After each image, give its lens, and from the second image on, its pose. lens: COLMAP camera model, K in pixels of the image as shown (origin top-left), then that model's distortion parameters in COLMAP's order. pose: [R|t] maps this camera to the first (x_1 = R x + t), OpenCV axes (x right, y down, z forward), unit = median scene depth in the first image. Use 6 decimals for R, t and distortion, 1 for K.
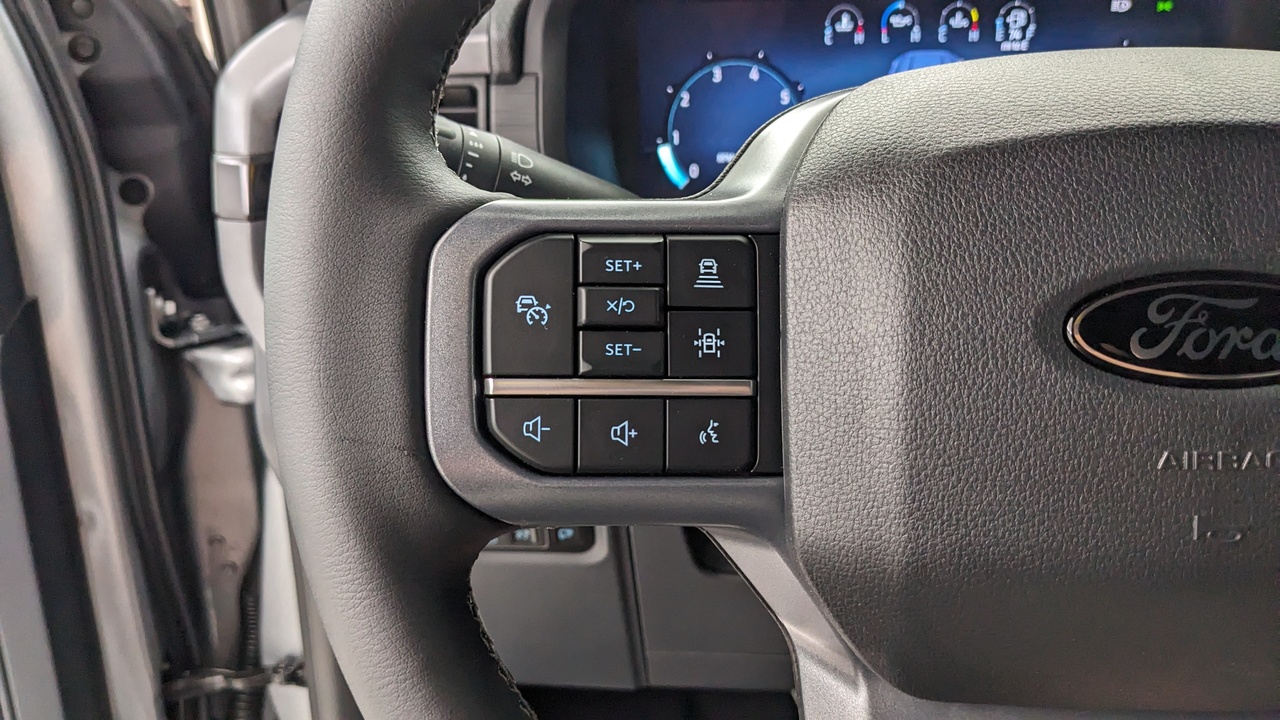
lens RADIAL K [[1039.6, 0, 644.4], [0, 1039.6, 360.7], [0, 0, 1]] dist [0.040562, -0.107970]
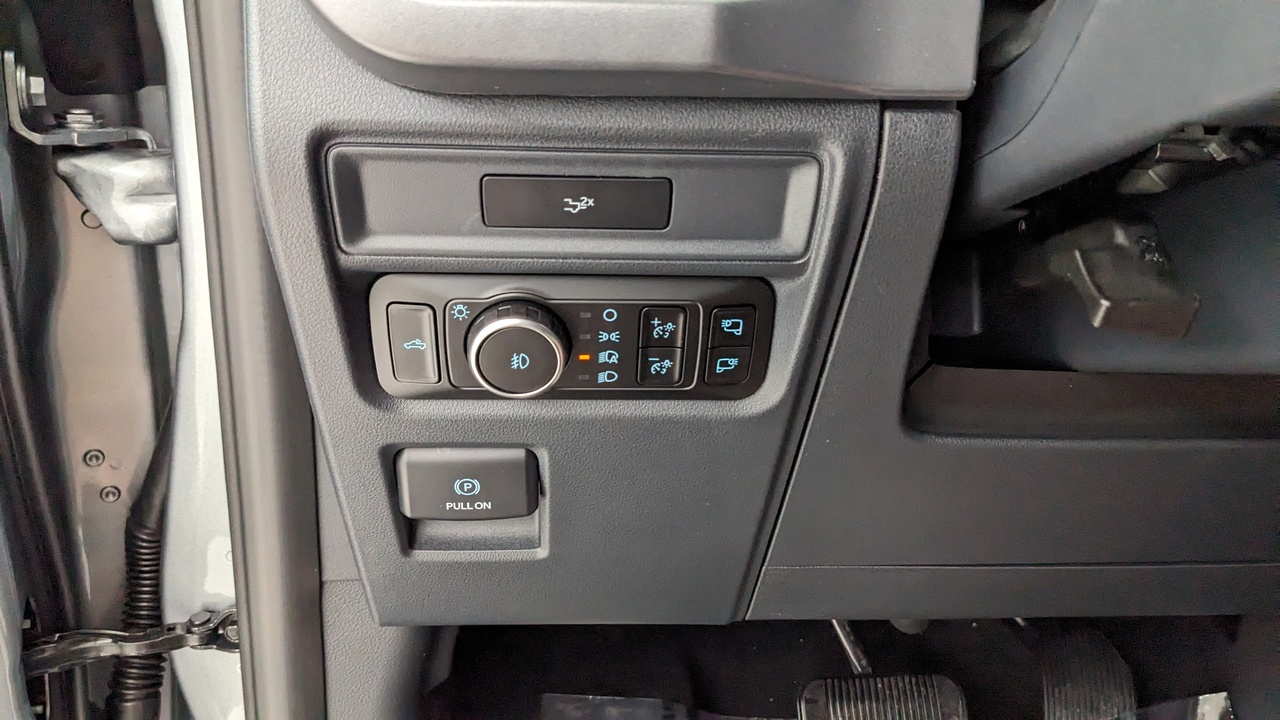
lens RADIAL K [[1039.6, 0, 639.0], [0, 1039.6, 358.9], [0, 0, 1]] dist [0.040562, -0.107970]
pose [[0.989934, 0.000205, 0.141533, -0.237493], [-0.001223, 0.999974, 0.007104, 0.170254], [-0.141527, -0.007206, 0.989908, 0.406282]]
